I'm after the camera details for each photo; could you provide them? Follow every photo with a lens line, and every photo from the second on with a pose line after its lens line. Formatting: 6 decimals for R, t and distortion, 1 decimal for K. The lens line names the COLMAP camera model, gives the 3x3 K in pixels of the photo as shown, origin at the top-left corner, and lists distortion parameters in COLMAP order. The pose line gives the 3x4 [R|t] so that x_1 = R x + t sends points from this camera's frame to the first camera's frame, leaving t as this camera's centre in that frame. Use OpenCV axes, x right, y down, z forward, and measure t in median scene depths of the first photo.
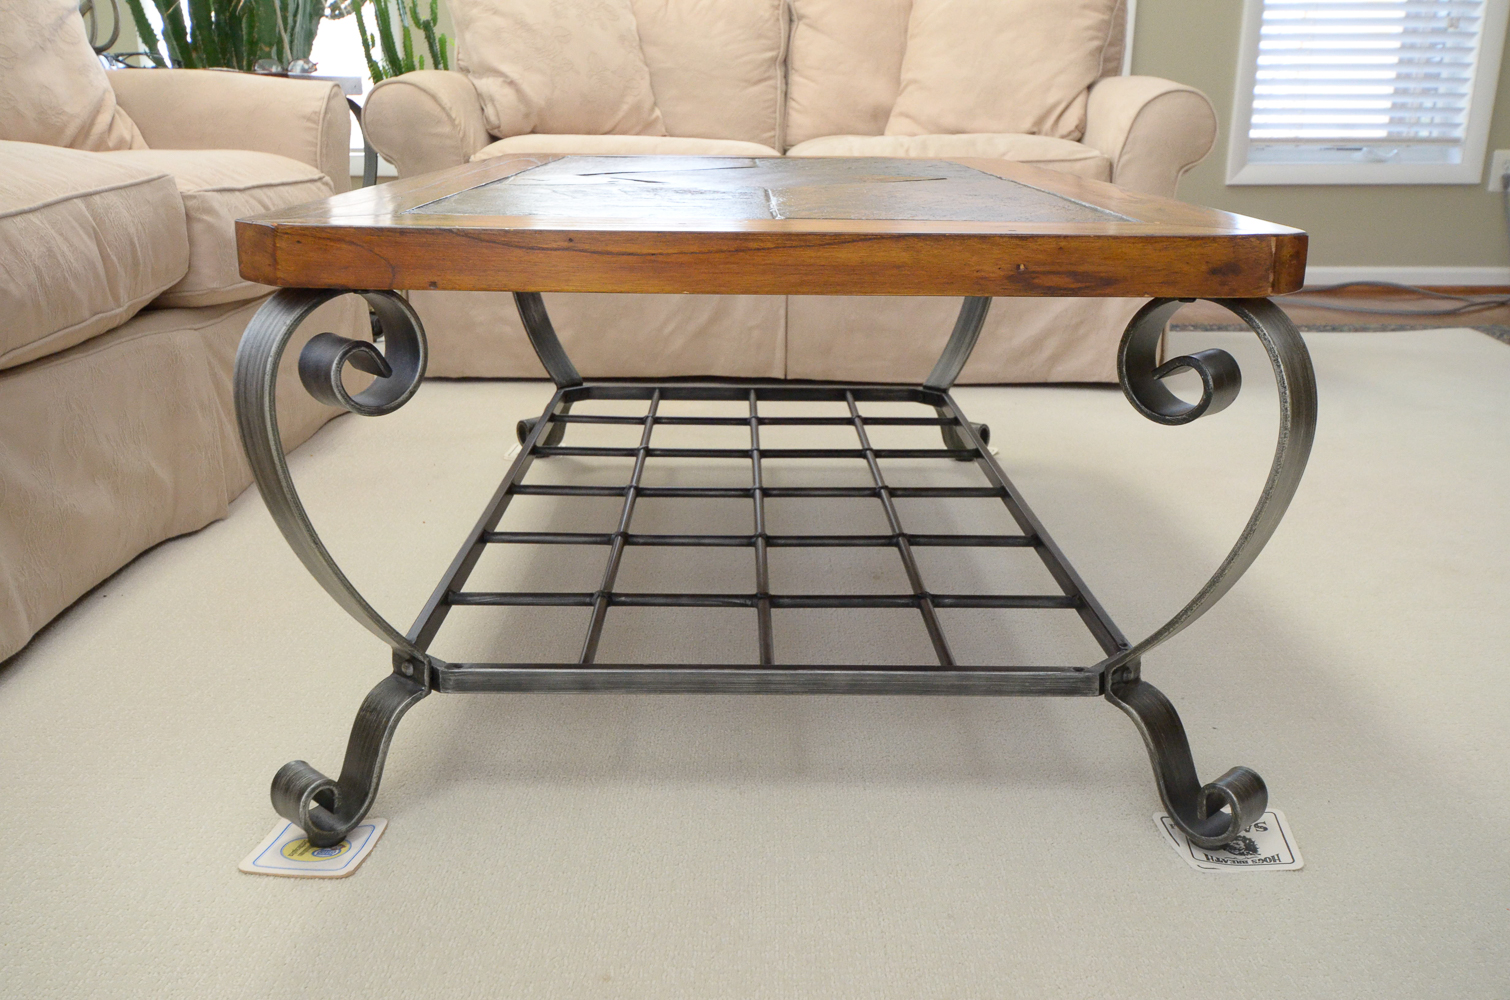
lens RADIAL K [[1391.8, 0, 755.0], [0, 1391.8, 500.0], [0, 0, 1]] dist [0.033900, 0.005391]
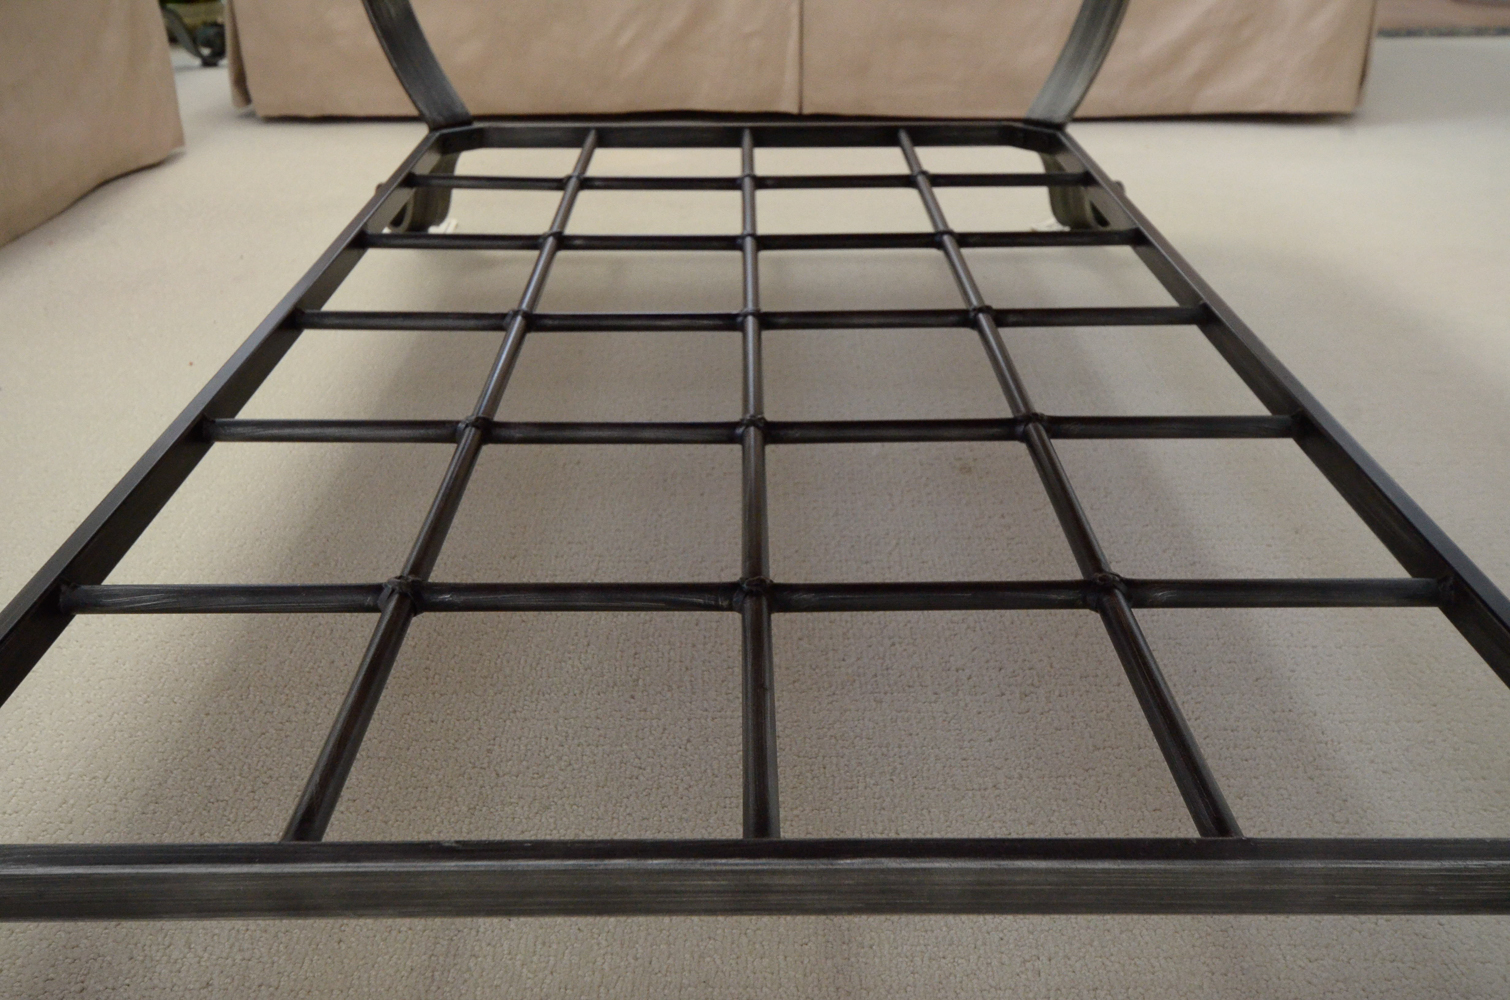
lens RADIAL K [[1478.6, 0, 755.0], [0, 1478.6, 500.0], [0, 0, 1]] dist [0.028144, -0.004115]
pose [[0.999918, -0.008699, -0.009433, 0.007707], [0.010108, 0.986817, 0.161521, -0.027041], [0.007904, -0.161603, 0.986824, 0.380992]]
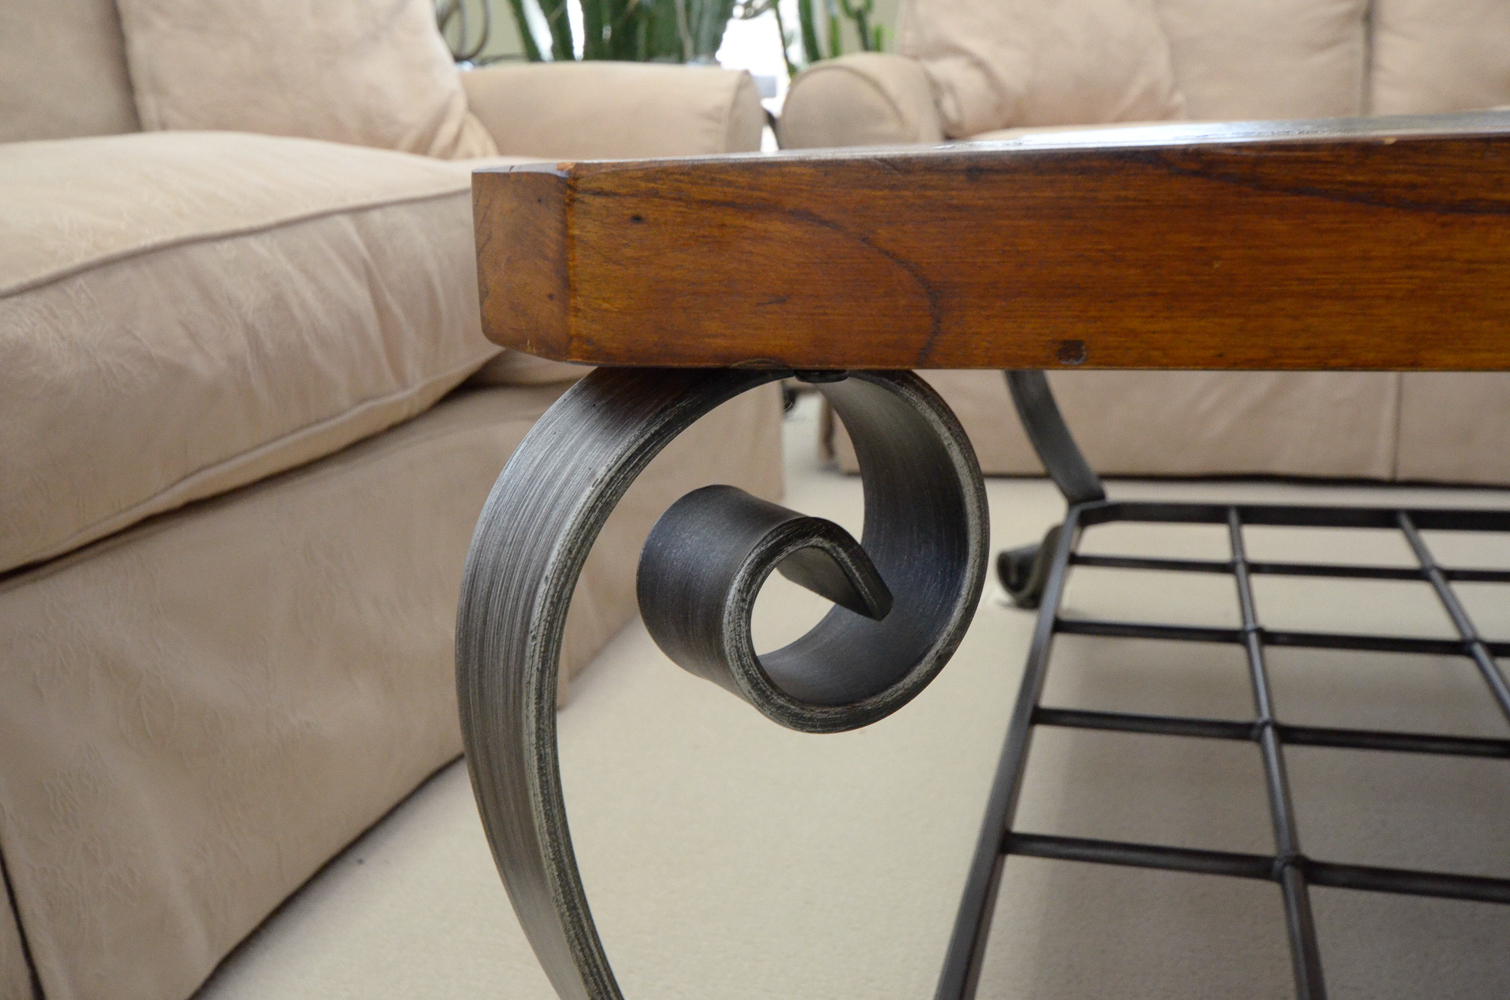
lens RADIAL K [[1478.6, 0, 755.0], [0, 1478.6, 500.0], [0, 0, 1]] dist [0.028144, -0.004115]
pose [[0.962340, 0.016461, -0.271349, -0.112959], [-0.028944, 0.998695, -0.042066, -0.058580], [0.270303, 0.048336, 0.961561, 0.371757]]
